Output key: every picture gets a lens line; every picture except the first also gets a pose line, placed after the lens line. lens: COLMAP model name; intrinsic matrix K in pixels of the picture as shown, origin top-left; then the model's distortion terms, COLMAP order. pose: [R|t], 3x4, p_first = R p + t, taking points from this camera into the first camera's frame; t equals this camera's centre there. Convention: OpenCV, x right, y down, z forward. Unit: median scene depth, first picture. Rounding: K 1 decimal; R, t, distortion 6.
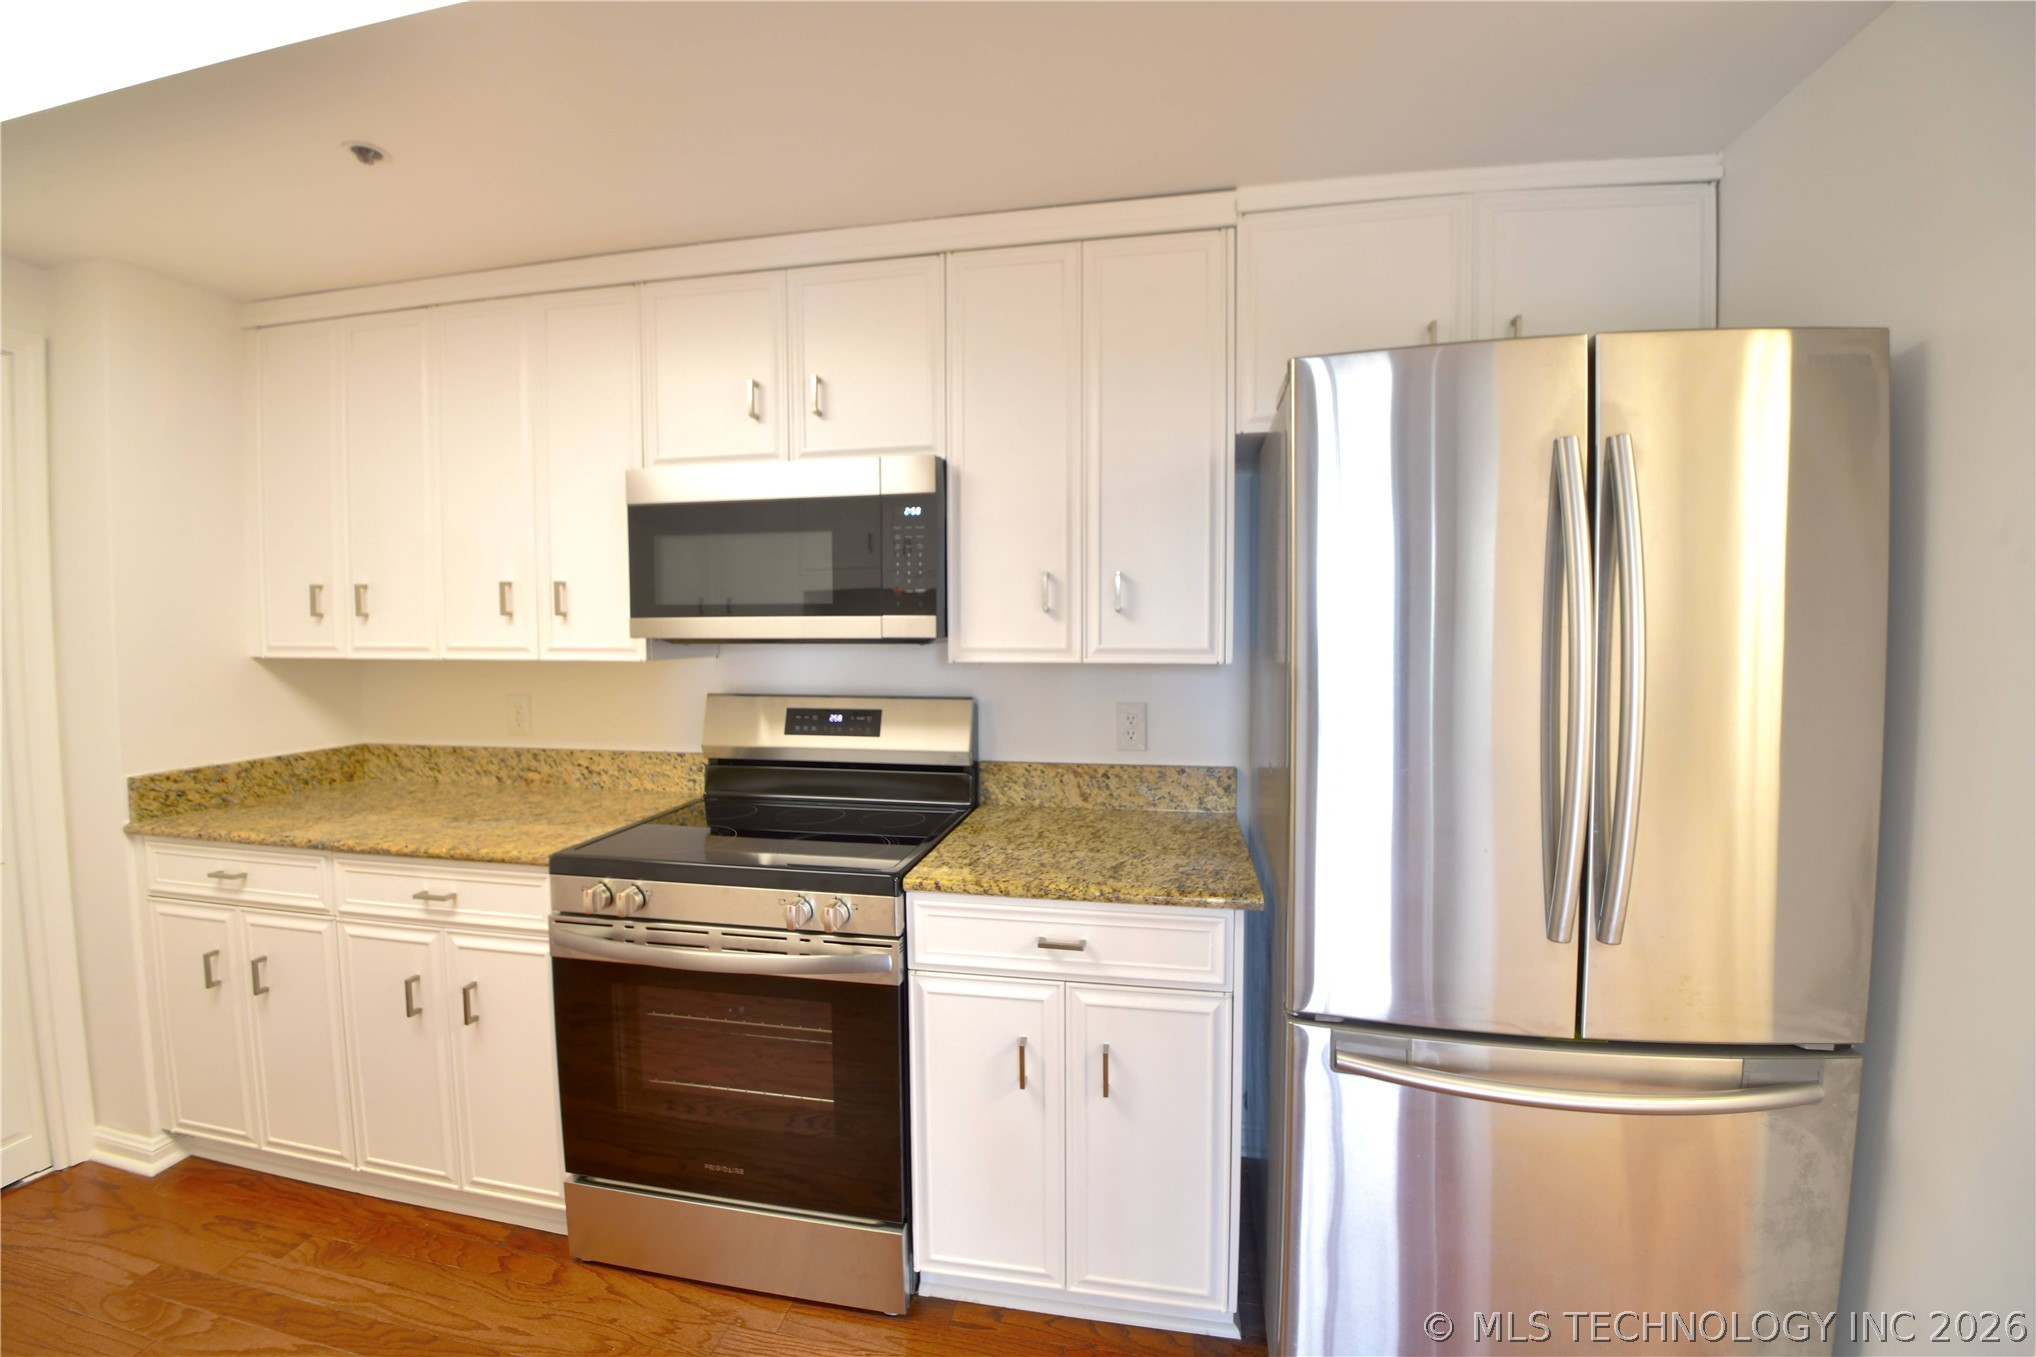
lens RADIAL K [[804.5, 0, 1026.9], [0, 804.5, 665.1], [0, 0, 1]] dist [-0.038665, -0.000363]
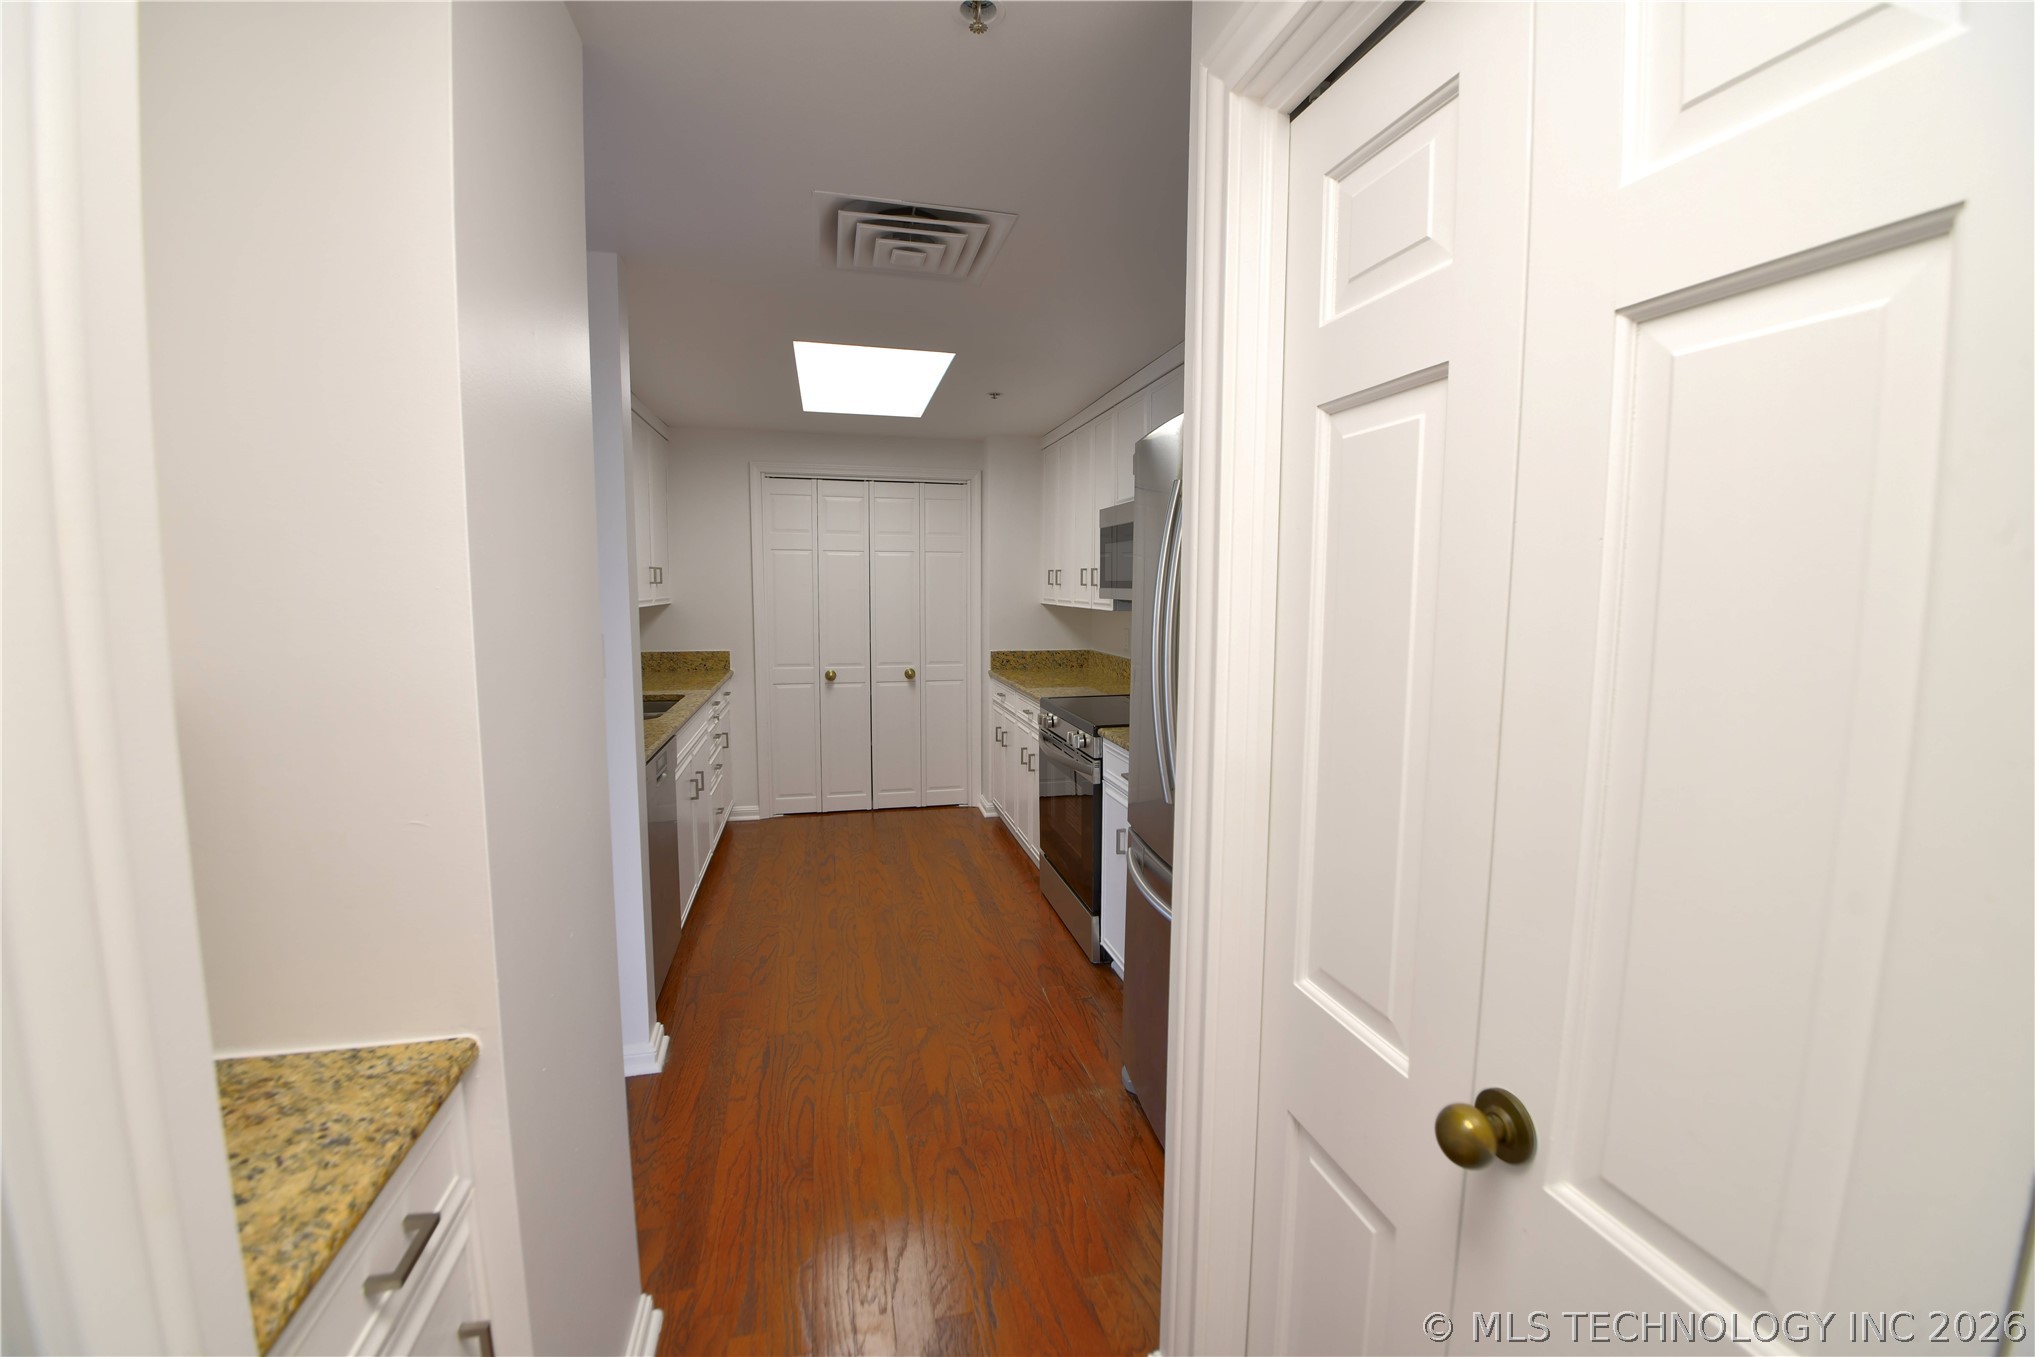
lens RADIAL K [[804.1, 0, 1026.3], [0, 804.1, 665.1], [0, 0, 1]] dist [-0.038665, -0.000363]
pose [[0.413501, 0.095404, -0.905492, 1.168337], [-0.048518, 0.995391, 0.082720, -0.024889], [0.909210, 0.009728, 0.416224, 0.037487]]
